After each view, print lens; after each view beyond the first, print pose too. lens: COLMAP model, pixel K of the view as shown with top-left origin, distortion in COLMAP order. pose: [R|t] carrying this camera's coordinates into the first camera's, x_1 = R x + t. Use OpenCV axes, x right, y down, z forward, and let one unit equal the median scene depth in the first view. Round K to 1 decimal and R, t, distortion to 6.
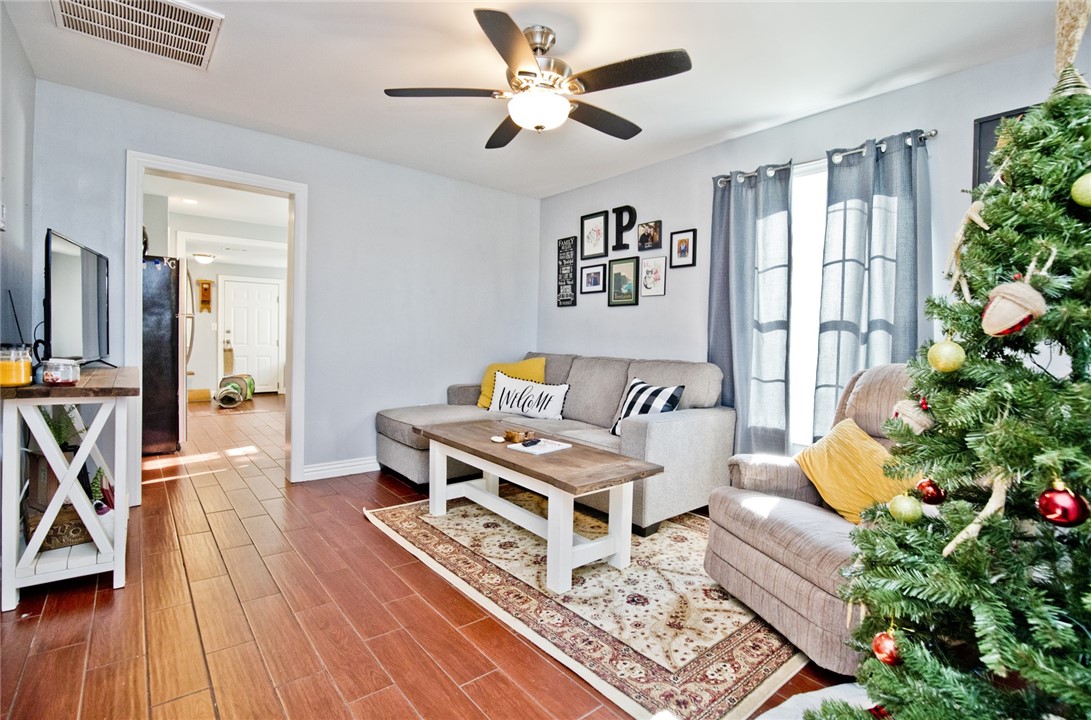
lens RADIAL K [[505.9, 0, 543.0], [0, 505.9, 347.7], [0, 0, 1]] dist [-0.036158, 0.006870]
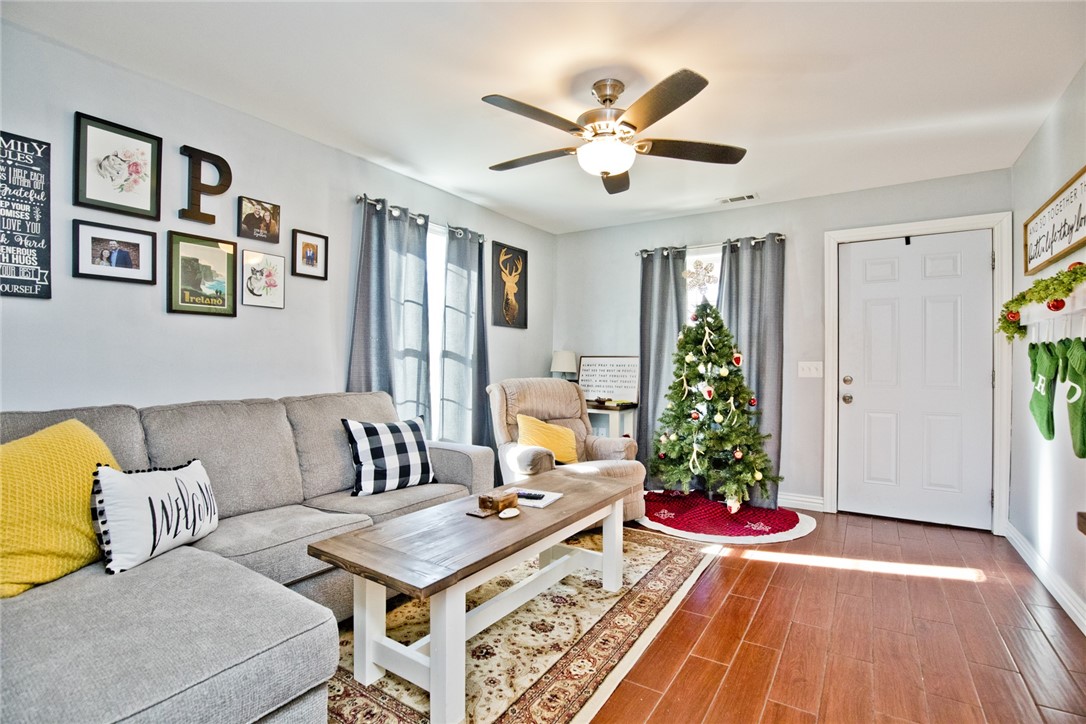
lens RADIAL K [[503.6, 0, 545.4], [0, 503.6, 363.5], [0, 0, 1]] dist [-0.036158, 0.006870]
pose [[-0.300529, -0.022352, 0.953511, -0.537902], [0.009269, 0.999610, 0.026354, -0.036664], [-0.953728, 0.016758, -0.300205, 0.792046]]
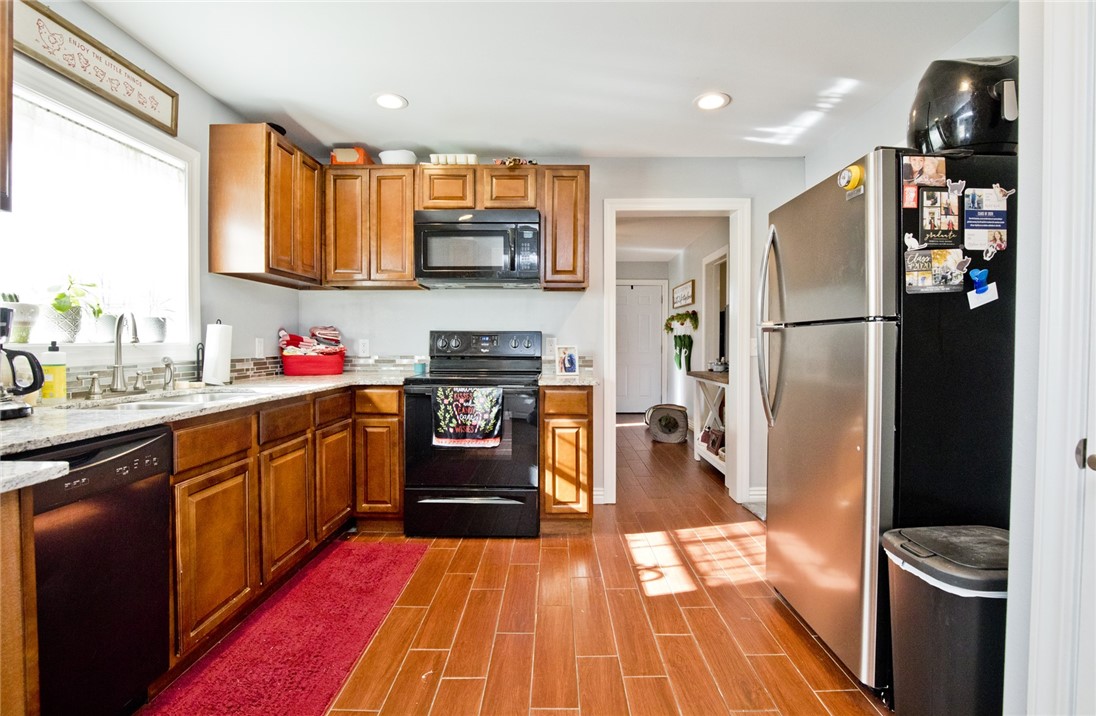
lens RADIAL K [[504.7, 0, 554.7], [0, 504.7, 350.7], [0, 0, 1]] dist [-0.033470, 0.005479]
pose [[-0.766968, -0.033233, 0.640824, -0.948506], [-0.003493, 0.998859, 0.047620, -0.070372], [-0.641675, 0.034285, -0.766210, 1.658627]]
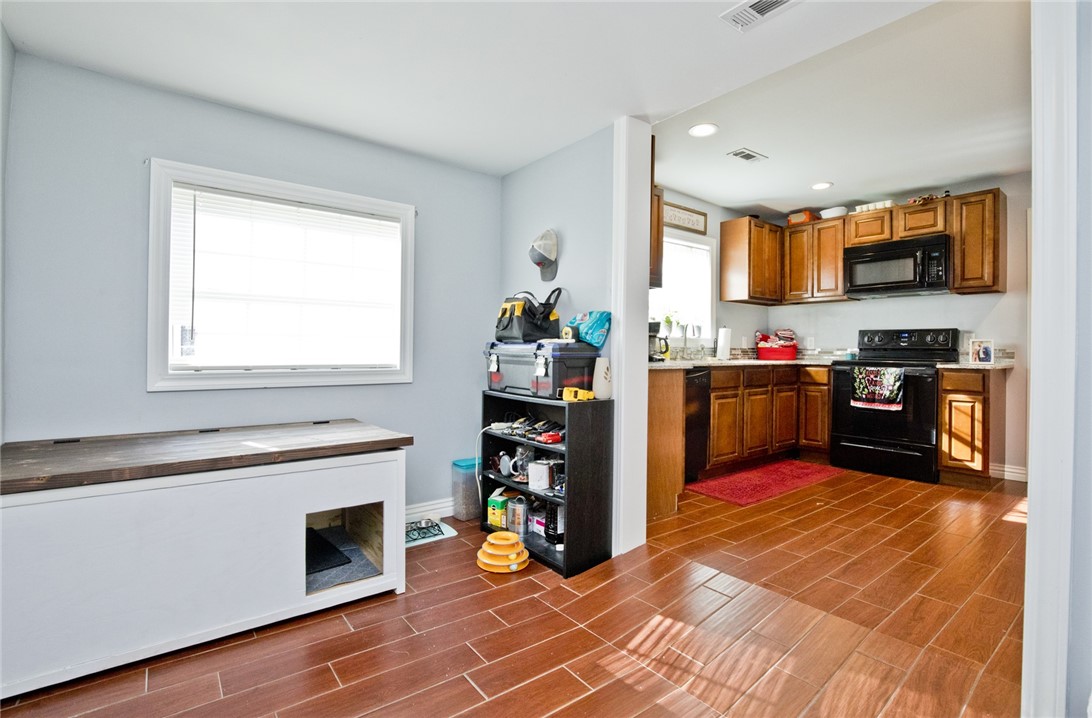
lens RADIAL K [[506.3, 0, 548.5], [0, 506.3, 351.1], [0, 0, 1]] dist [-0.036158, 0.006870]
pose [[0.030288, -0.023651, 0.999261, -1.441747], [0.016473, 0.999596, 0.023159, -0.052630], [-0.999405, 0.015760, 0.030665, 1.834568]]
